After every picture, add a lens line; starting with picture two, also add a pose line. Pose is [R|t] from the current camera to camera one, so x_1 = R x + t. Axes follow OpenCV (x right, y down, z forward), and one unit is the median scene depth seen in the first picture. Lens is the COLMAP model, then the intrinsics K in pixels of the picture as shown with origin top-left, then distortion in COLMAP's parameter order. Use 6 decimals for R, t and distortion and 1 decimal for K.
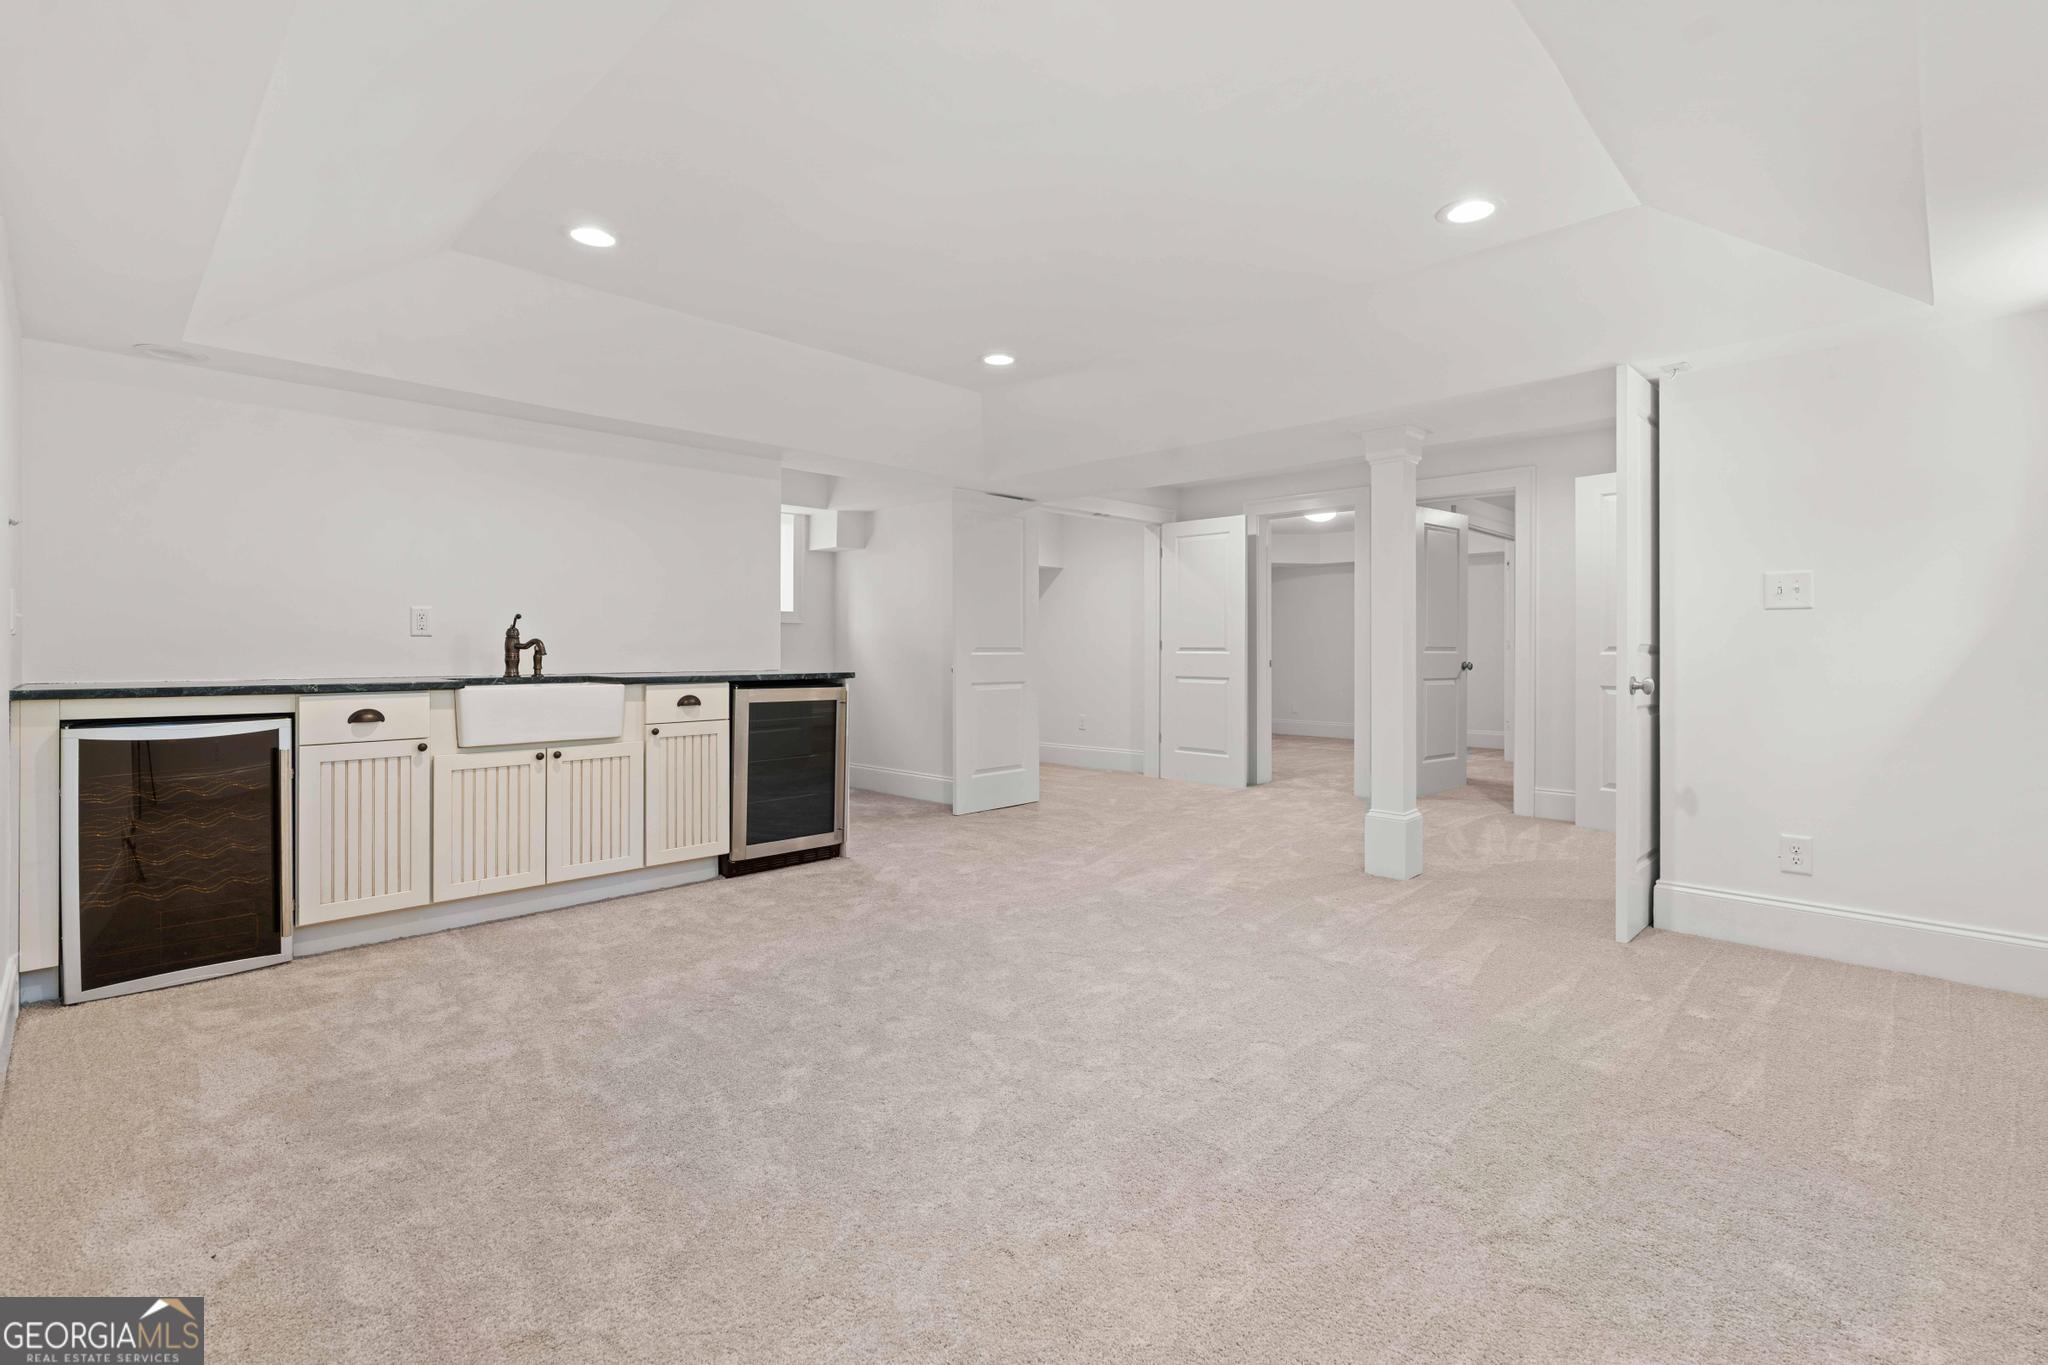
lens RADIAL K [[932.3, 0, 1022.6], [0, 932.3, 647.5], [0, 0, 1]] dist [0.001285, -0.000493]
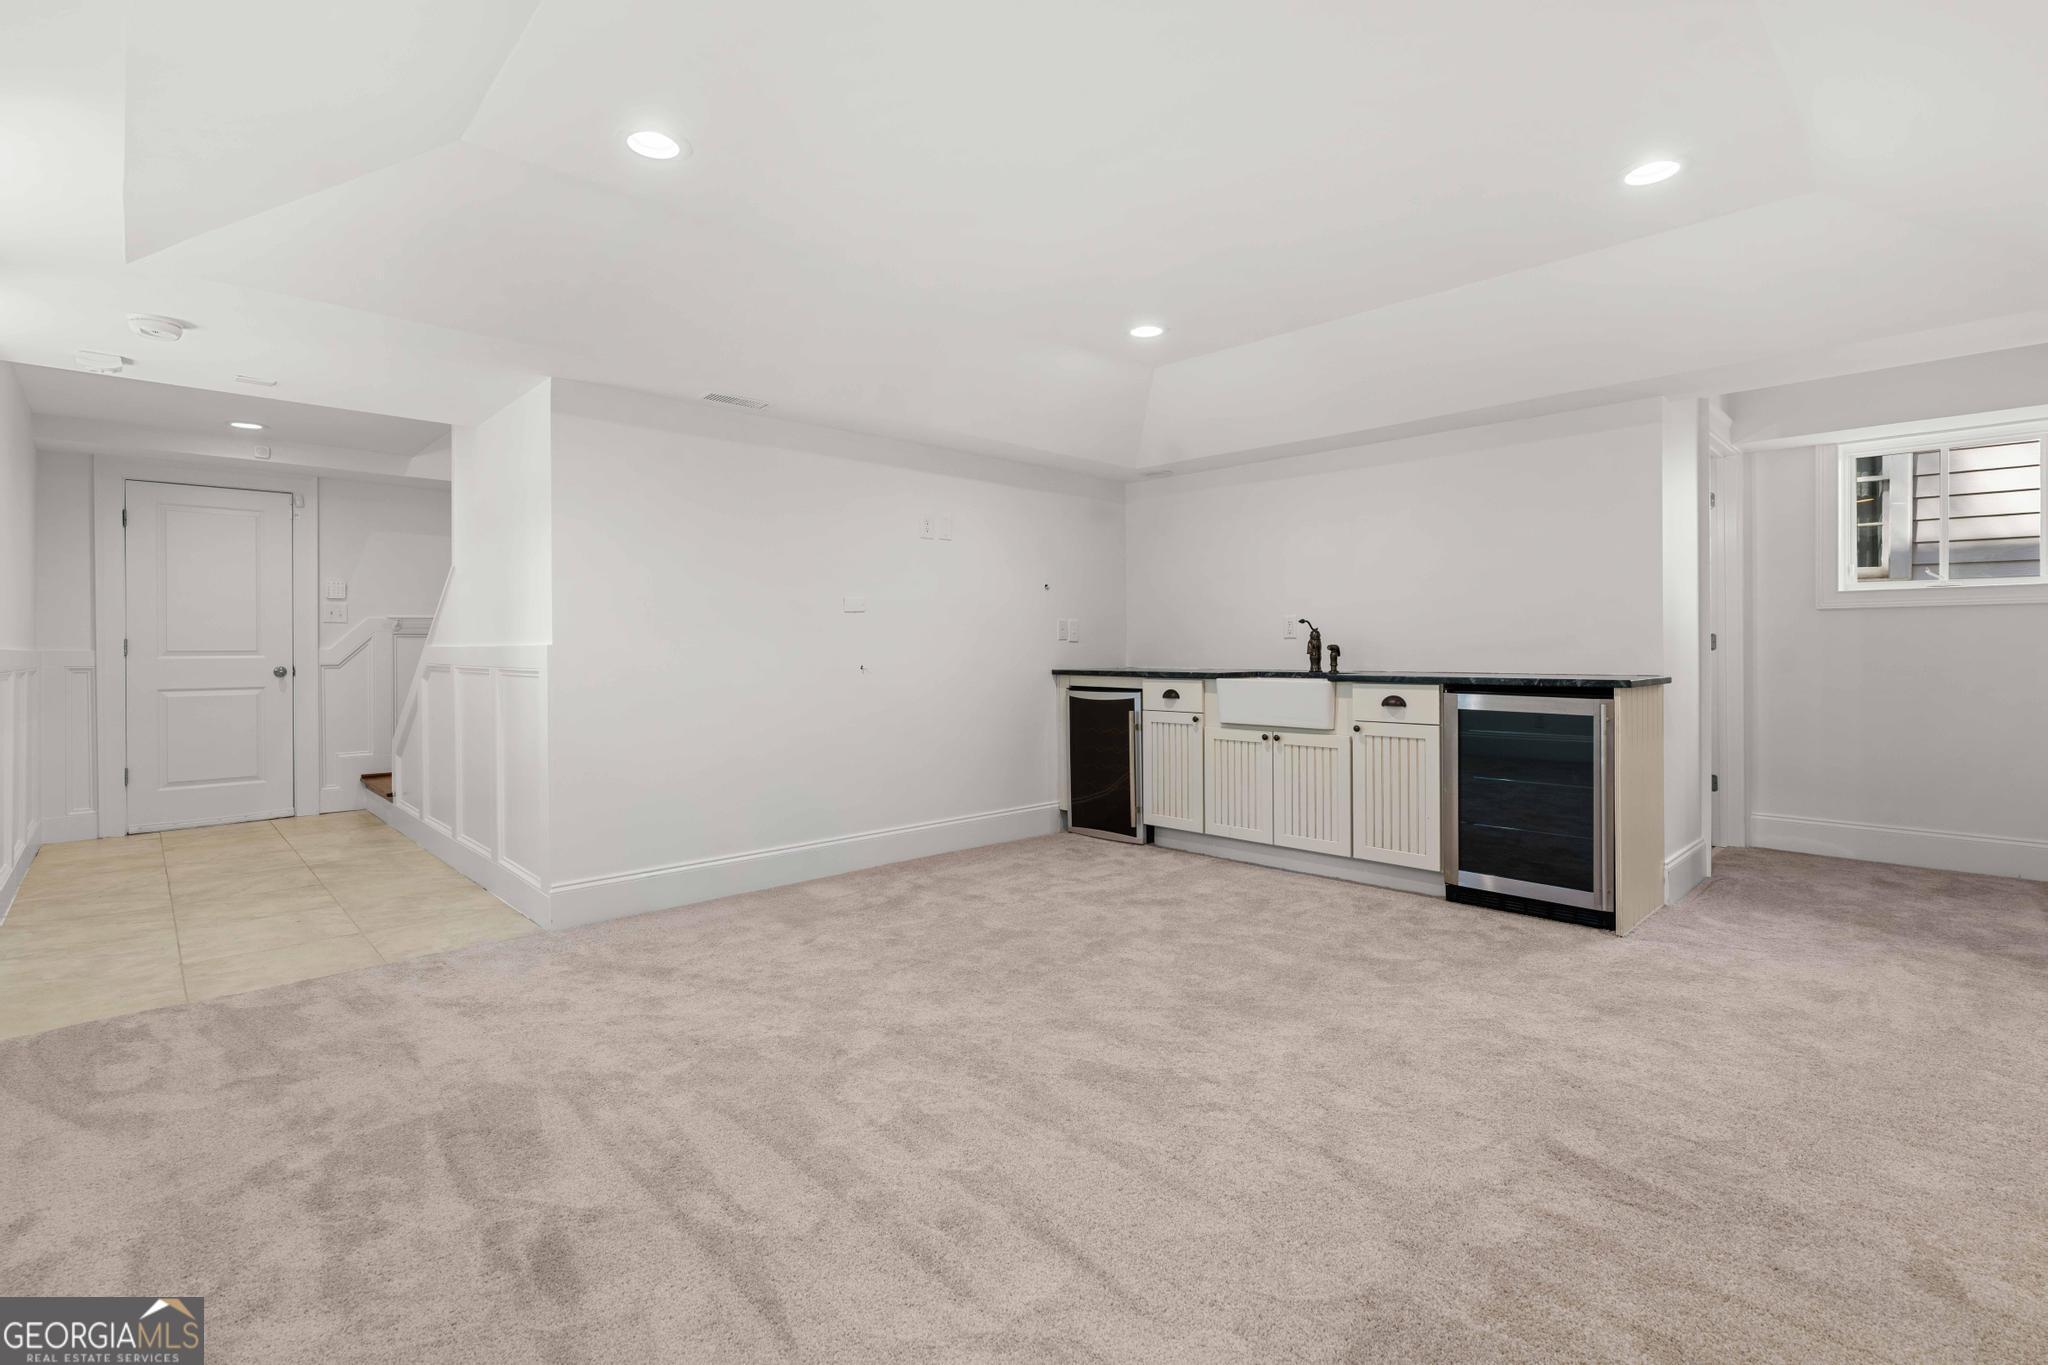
lens RADIAL K [[932.3, 0, 1022.6], [0, 932.3, 647.5], [0, 0, 1]] dist [0.001285, -0.000493]
pose [[-0.014740, -0.001092, -0.999891, 0.661613], [0.005242, 0.999986, -0.001169, -0.000236], [0.999878, -0.005259, -0.014734, 0.665158]]
